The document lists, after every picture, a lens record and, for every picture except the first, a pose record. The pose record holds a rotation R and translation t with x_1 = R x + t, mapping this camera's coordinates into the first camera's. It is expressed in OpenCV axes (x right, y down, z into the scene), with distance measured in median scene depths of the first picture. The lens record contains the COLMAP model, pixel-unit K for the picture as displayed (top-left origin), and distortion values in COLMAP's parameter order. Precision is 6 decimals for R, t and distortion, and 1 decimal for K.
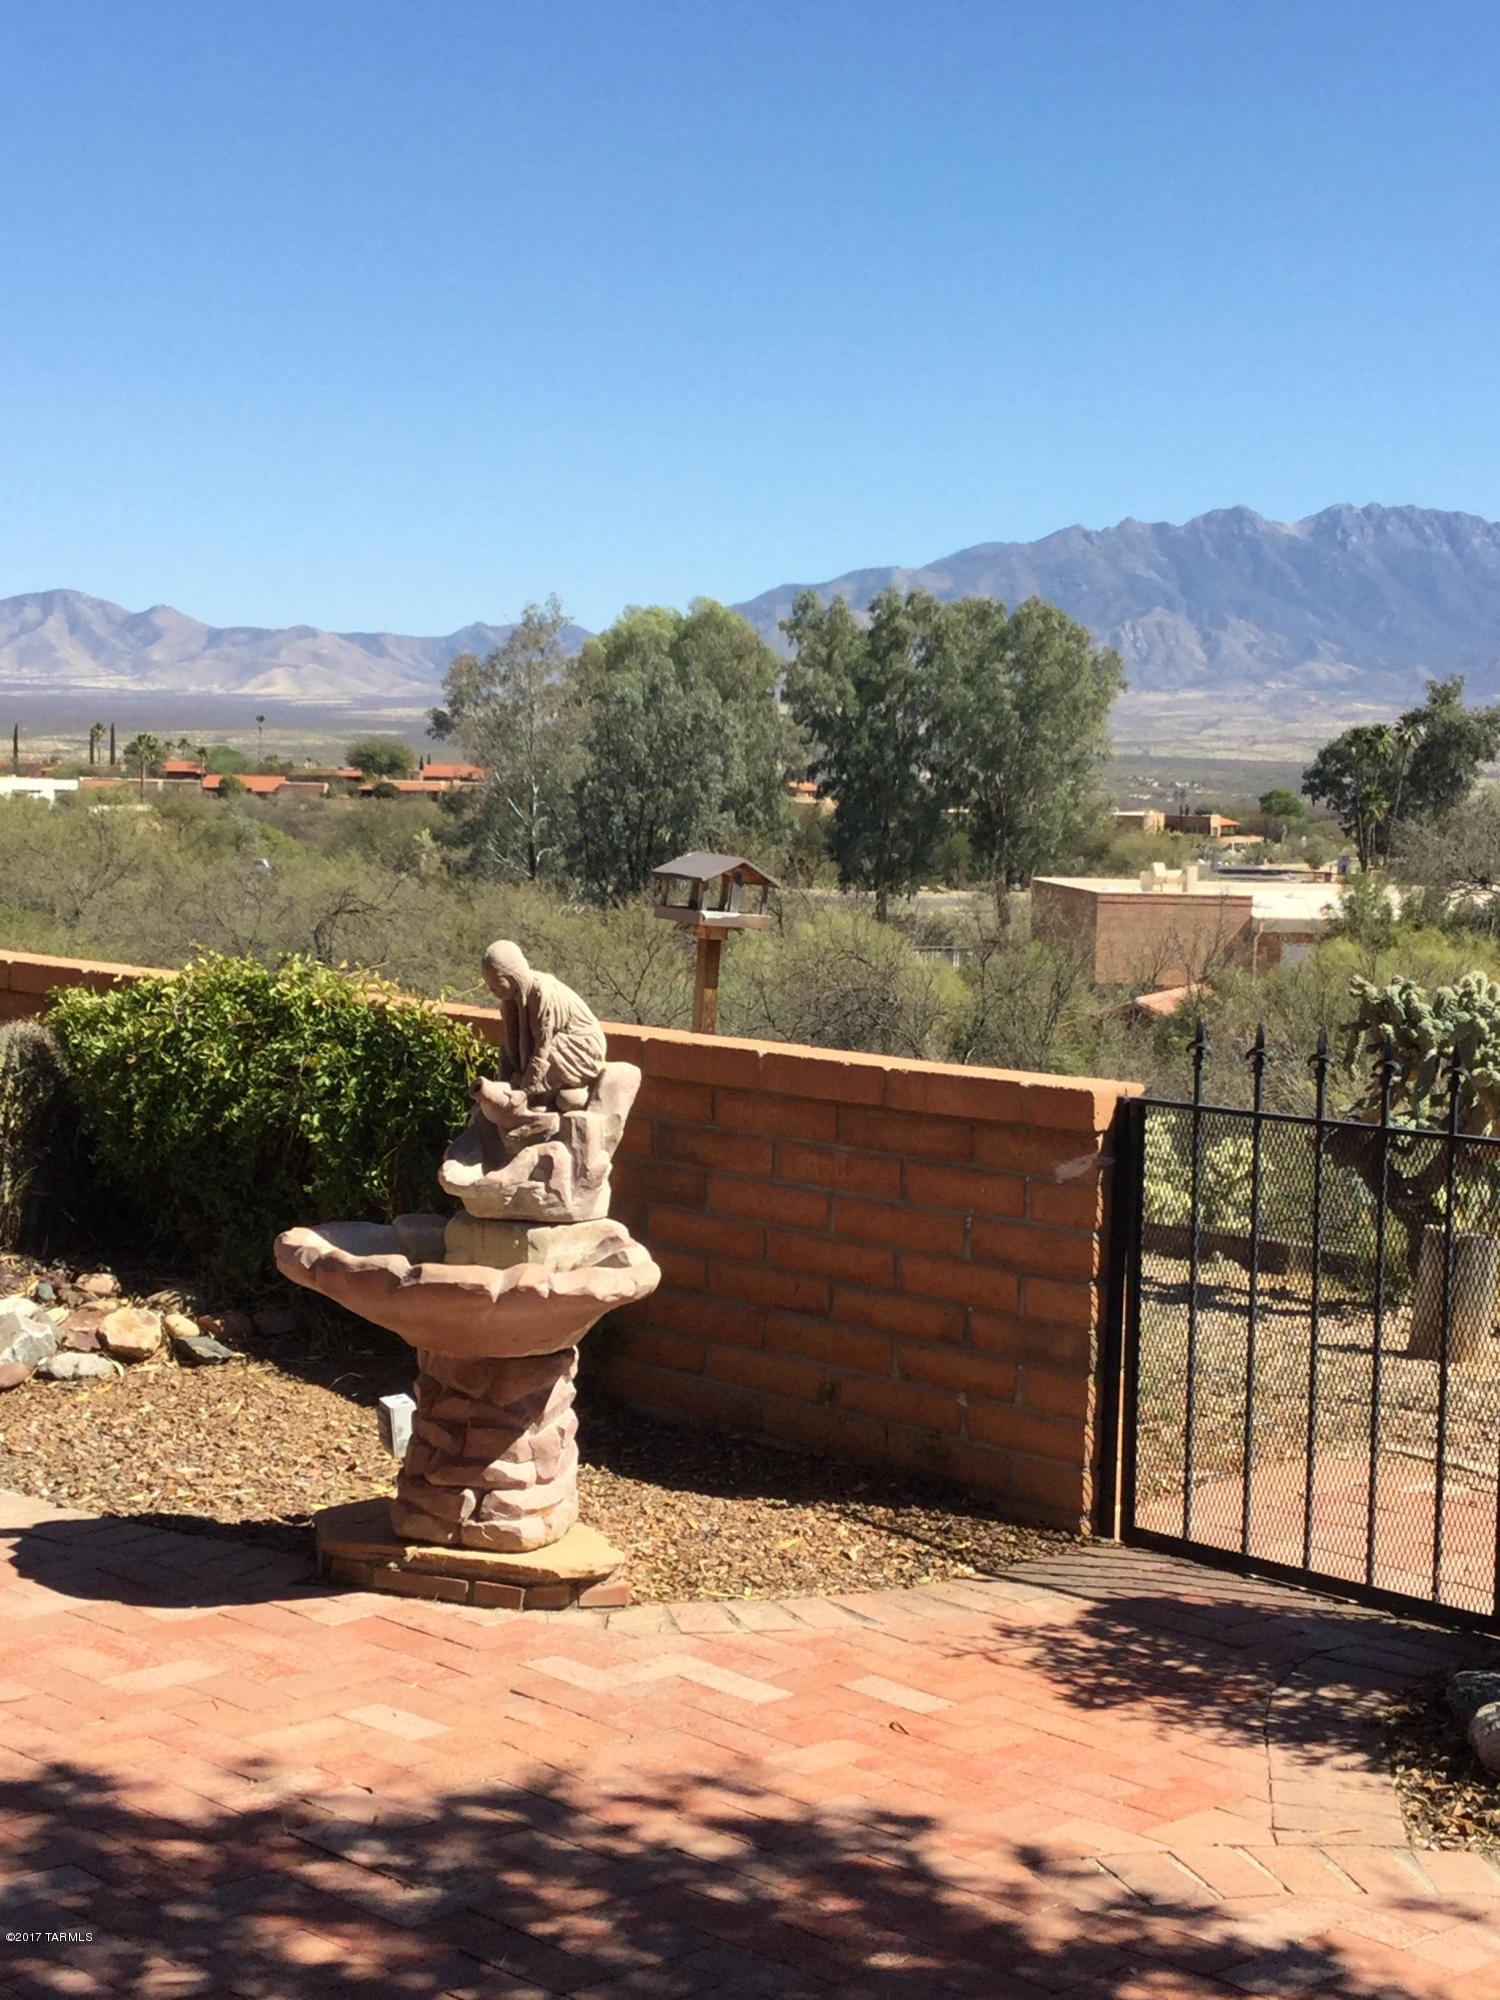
lens RADIAL K [[2938.7, 0, 777.1], [0, 2938.7, 1002.3], [0, 0, 1]] dist [0.120221, -0.247743]
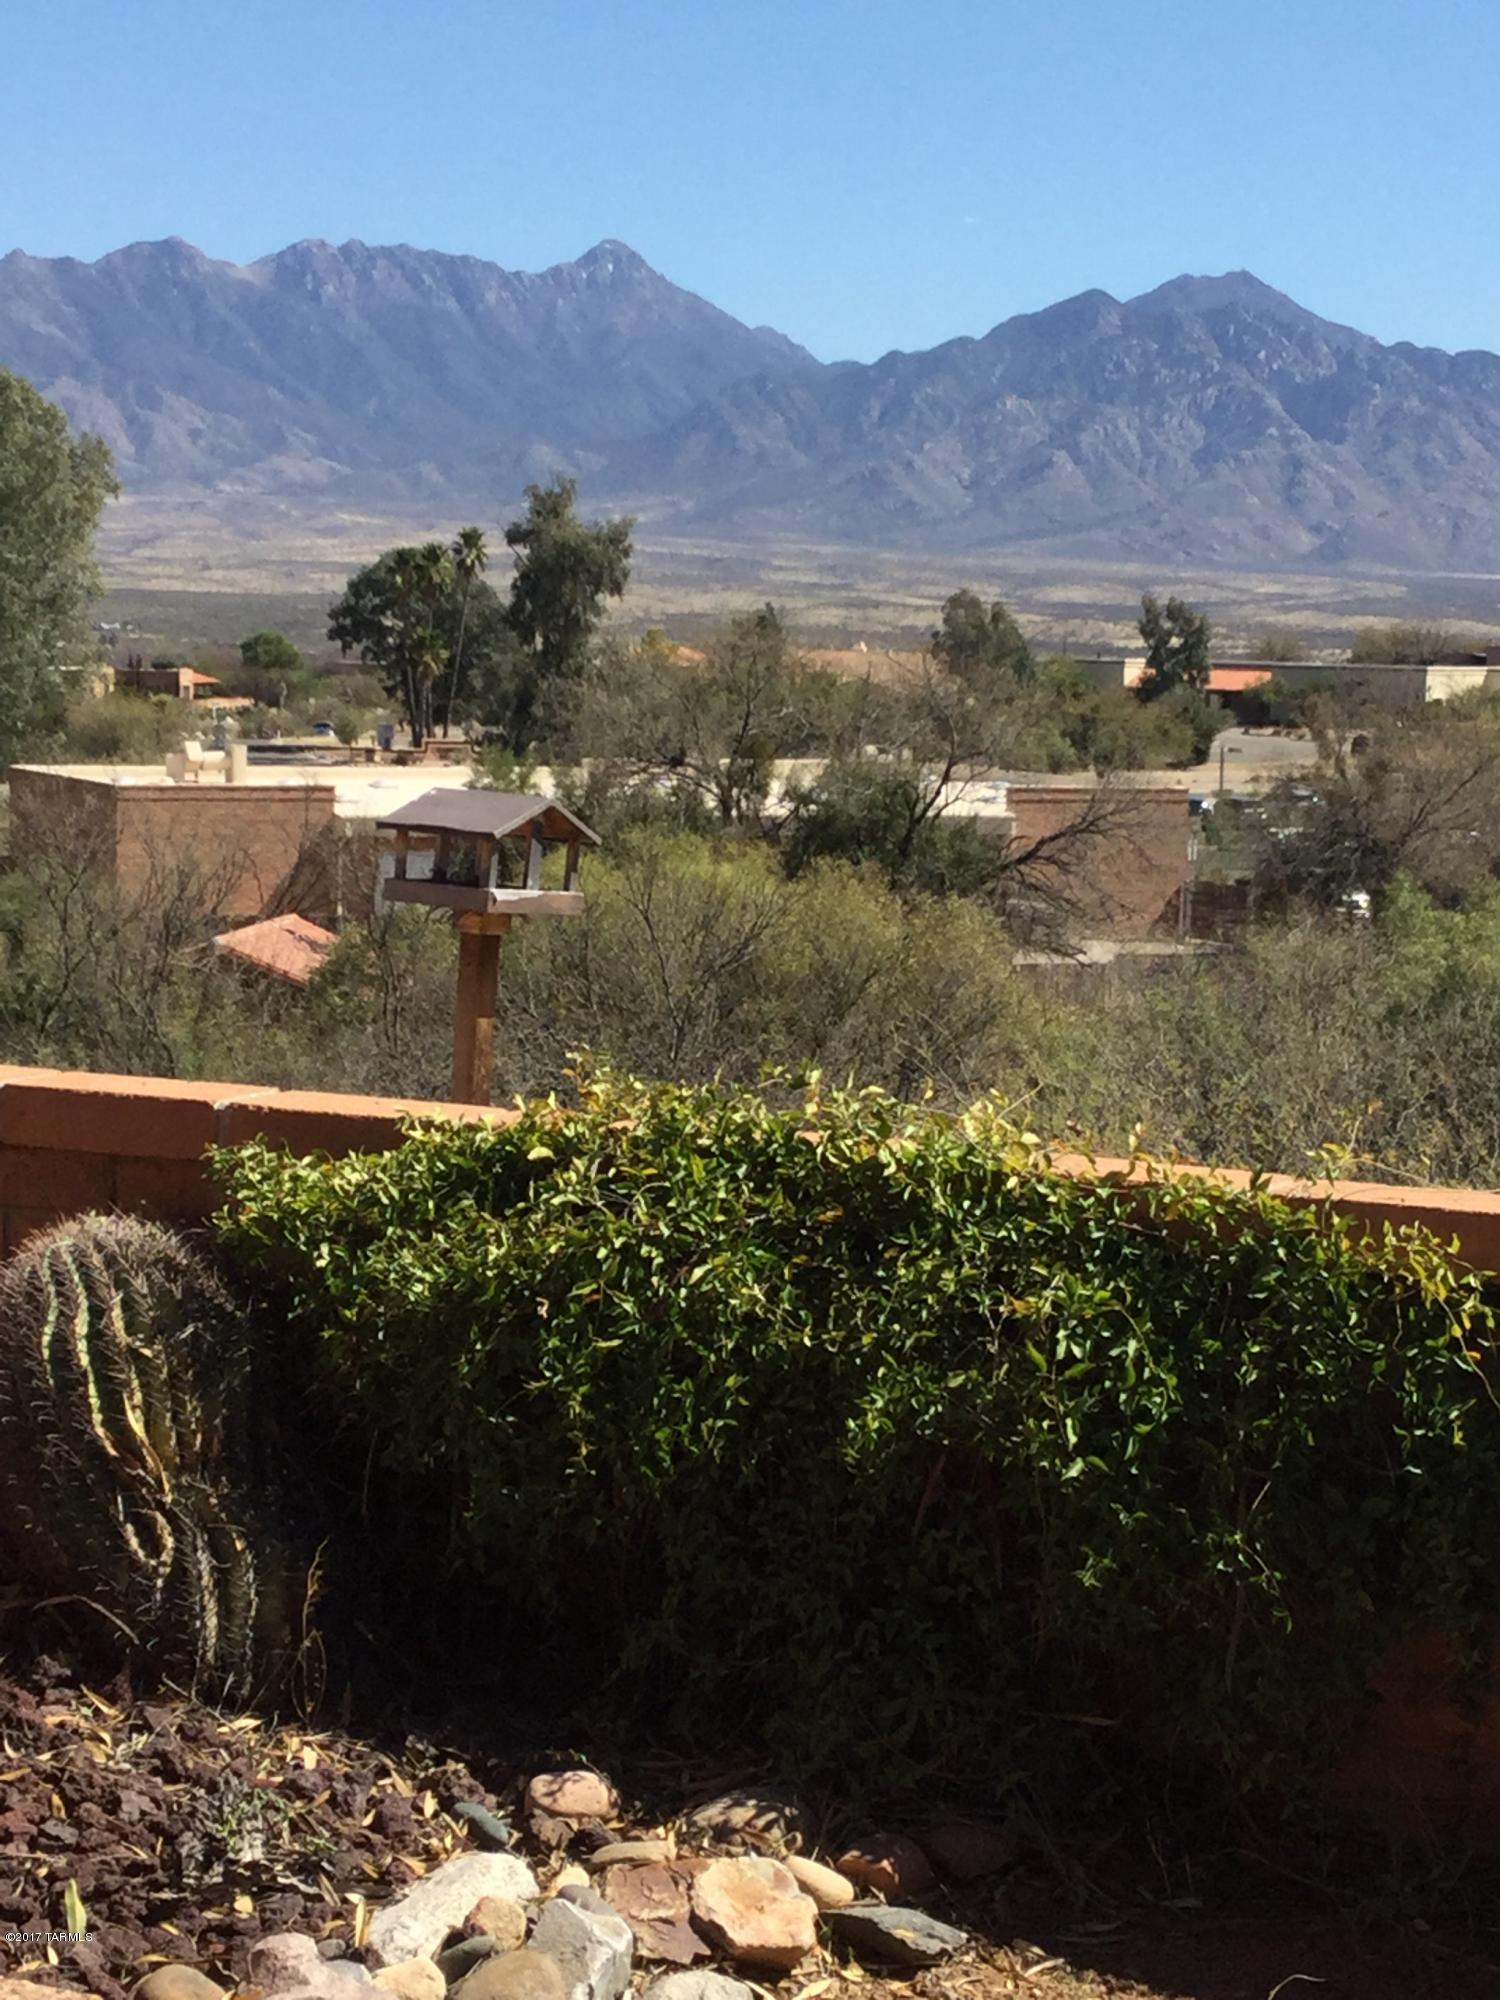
lens RADIAL K [[4057.1, 0, 750.0], [0, 4057.1, 1000.0], [0, 0, 1]] dist [-0.010176, 0.514363]
pose [[0.953351, -0.035148, 0.299810, -0.456175], [0.029513, 0.999293, 0.023304, -0.053598], [-0.300417, -0.013368, 0.953714, 0.435276]]
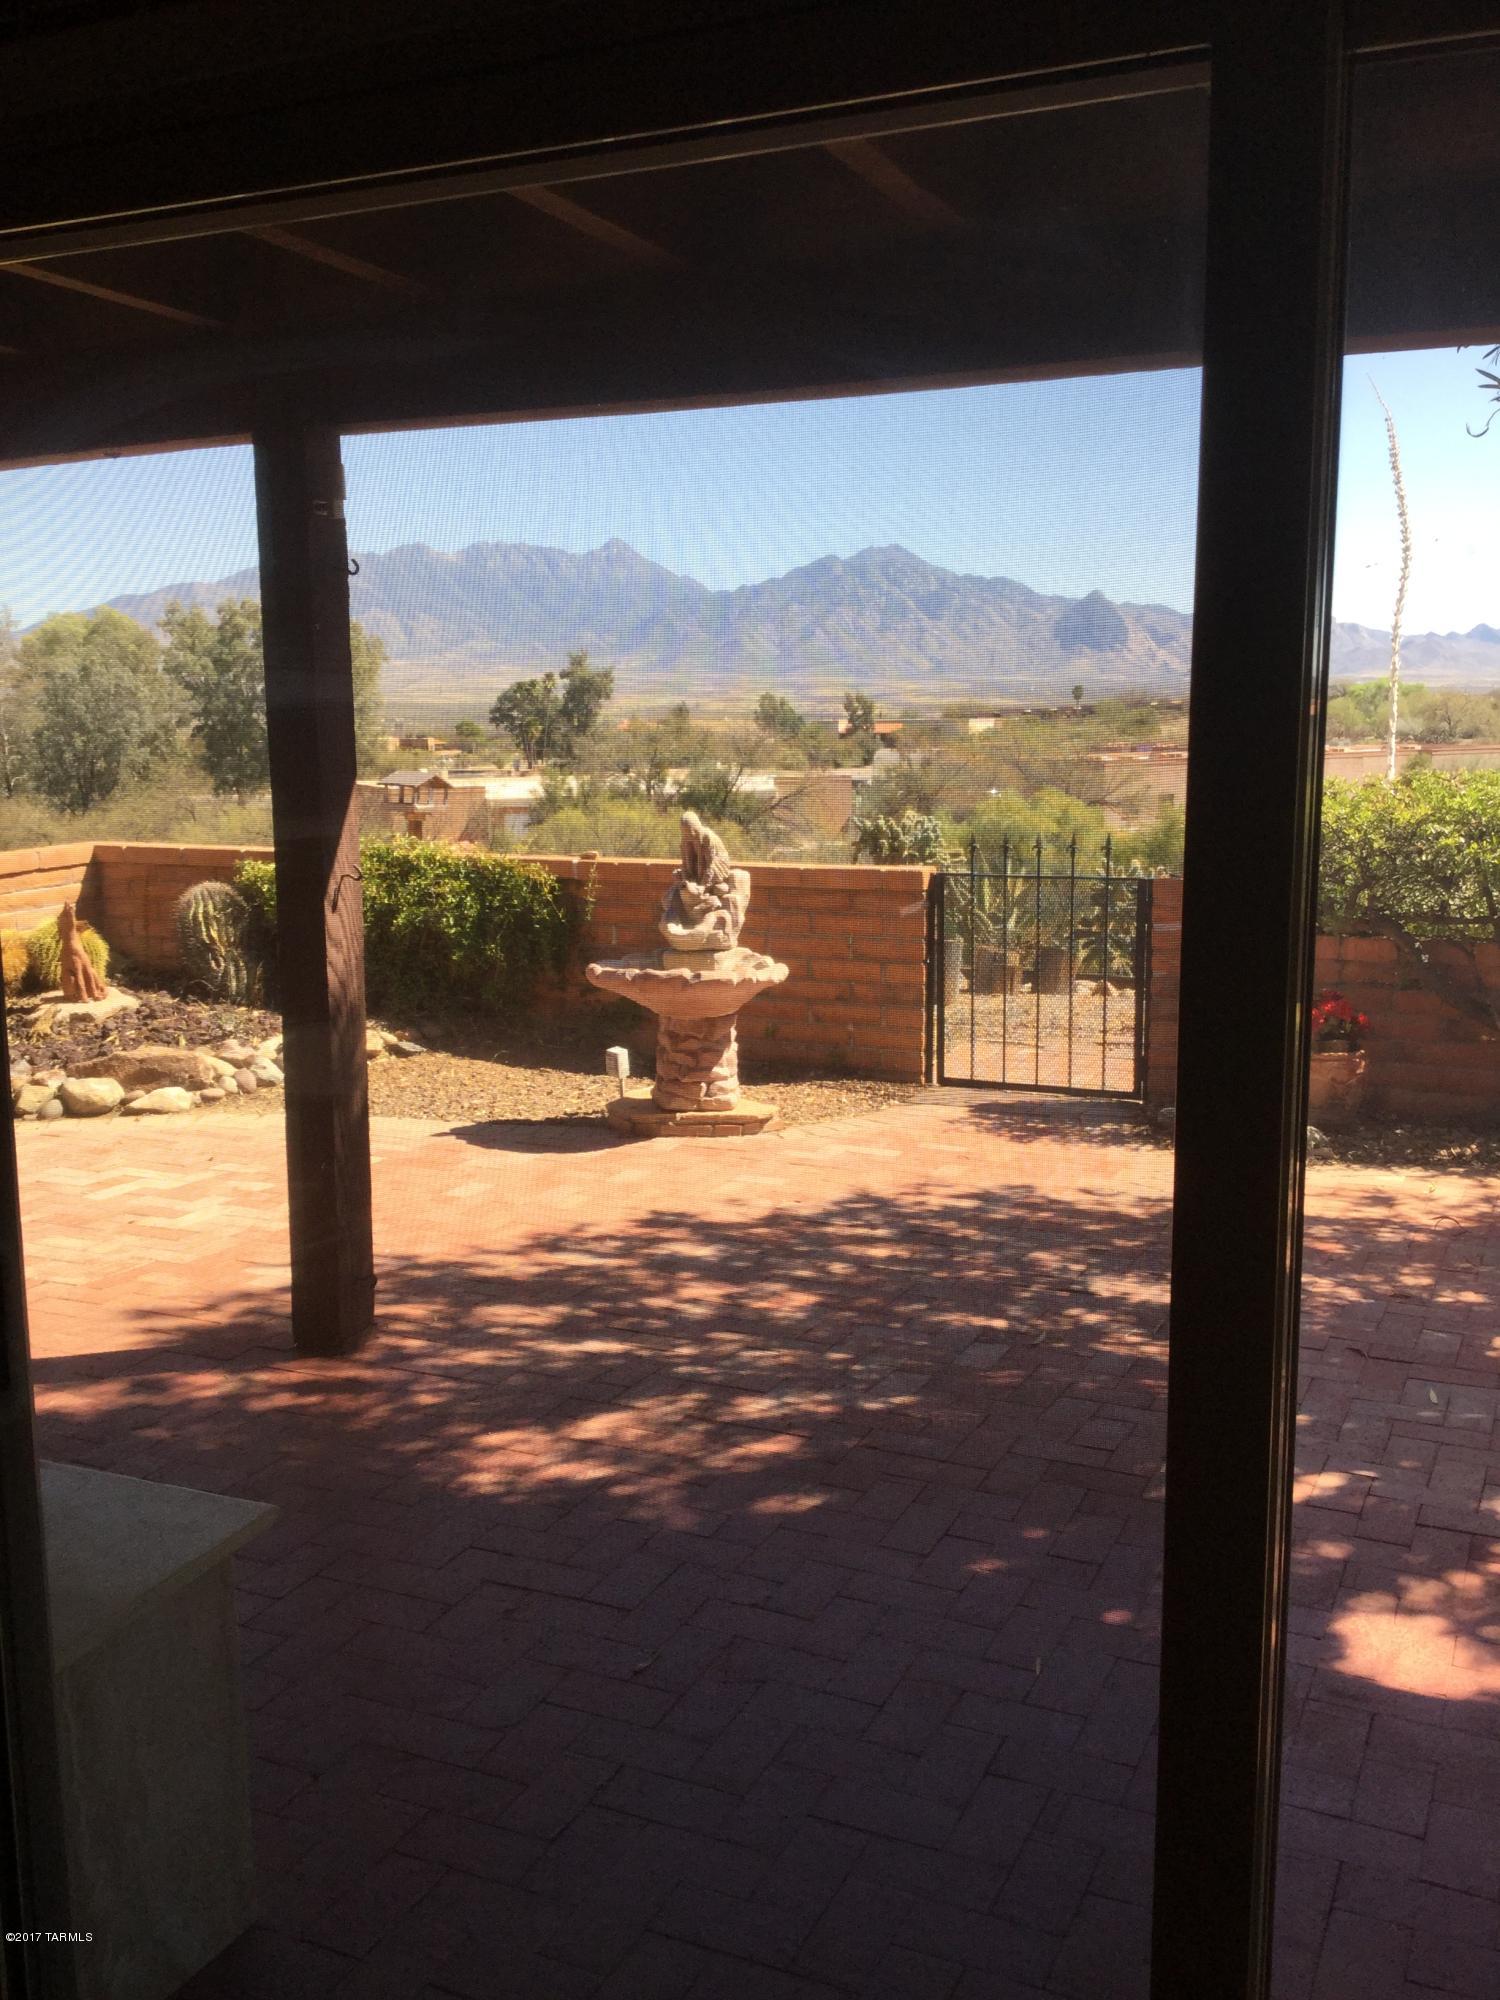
lens RADIAL K [[1787.2, 0, 750.0], [0, 1787.2, 1000.0], [0, 0, 1]] dist [0.129587, -0.192753]
pose [[0.943058, -0.090930, 0.319958, -0.390557], [0.064414, 0.993625, 0.092525, -0.003163], [-0.326332, -0.066646, 0.942903, -0.143453]]
